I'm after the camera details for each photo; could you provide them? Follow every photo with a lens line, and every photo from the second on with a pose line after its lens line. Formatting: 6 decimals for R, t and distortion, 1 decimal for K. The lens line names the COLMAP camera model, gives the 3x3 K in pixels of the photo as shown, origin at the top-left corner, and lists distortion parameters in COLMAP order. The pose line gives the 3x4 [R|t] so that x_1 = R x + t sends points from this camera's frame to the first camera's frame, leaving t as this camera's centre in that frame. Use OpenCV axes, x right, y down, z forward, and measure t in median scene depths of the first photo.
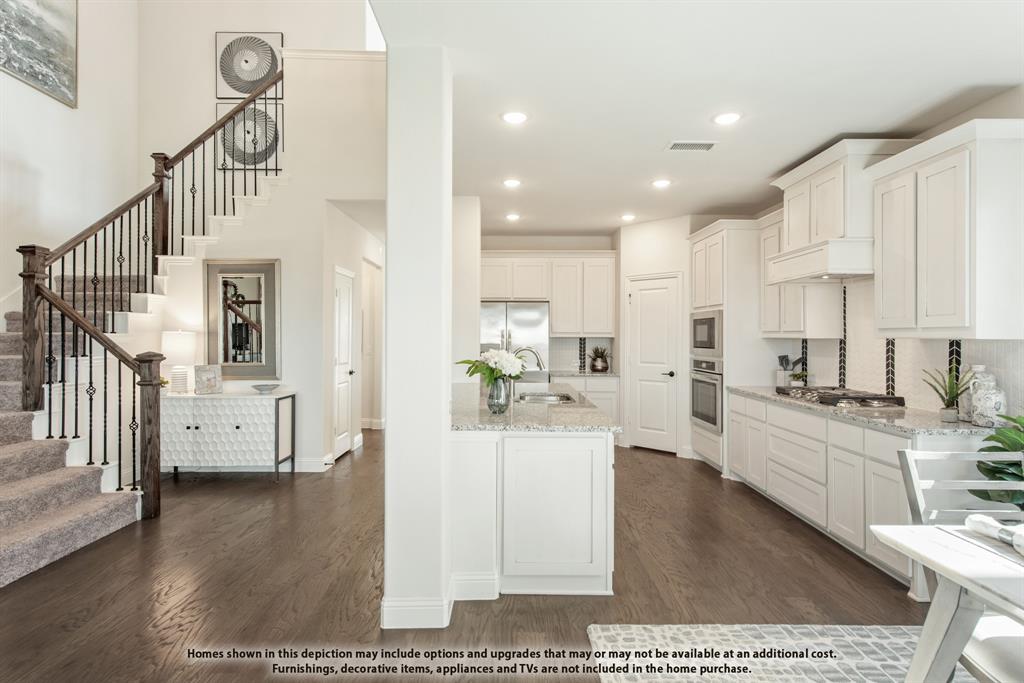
lens RADIAL K [[522.8, 0, 512.2], [0, 522.8, 334.8], [0, 0, 1]] dist [0.001037, -0.000620]
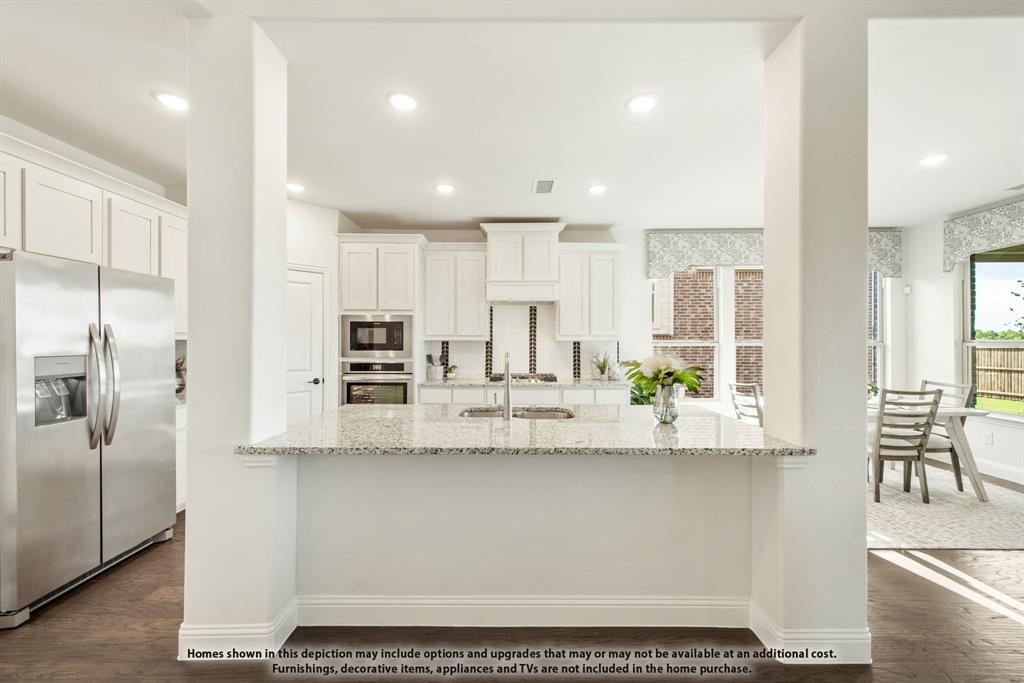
lens RADIAL K [[408.8, 0, 513.6], [0, 408.8, 339.7], [0, 0, 1]] dist [0.011322, -0.003805]
pose [[0.018954, -0.000426, 0.999820, -0.483382], [-0.004548, 0.999990, 0.000512, 0.002644], [-0.999810, -0.004557, 0.018952, 0.796988]]
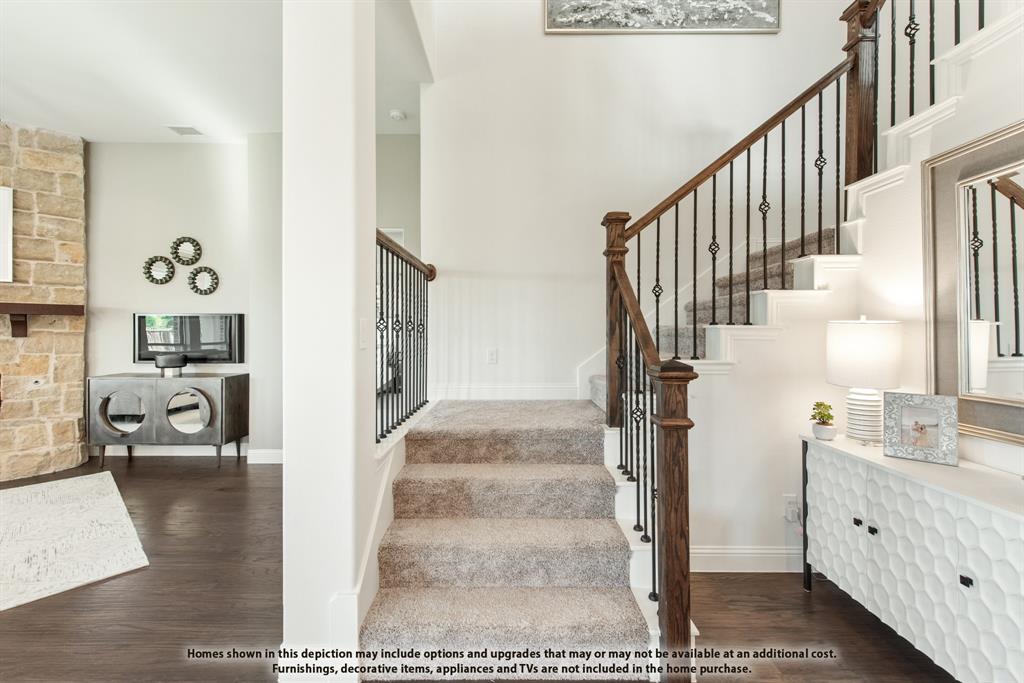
lens RADIAL K [[435.9, 0, 508.1], [0, 435.9, 329.7], [0, 0, 1]] dist [0.002712, 0.000385]
pose [[-0.010821, -0.003651, -0.999935, -0.218151], [0.003542, 0.999987, -0.003690, 0.003812], [0.999935, -0.003582, -0.010808, 0.683758]]
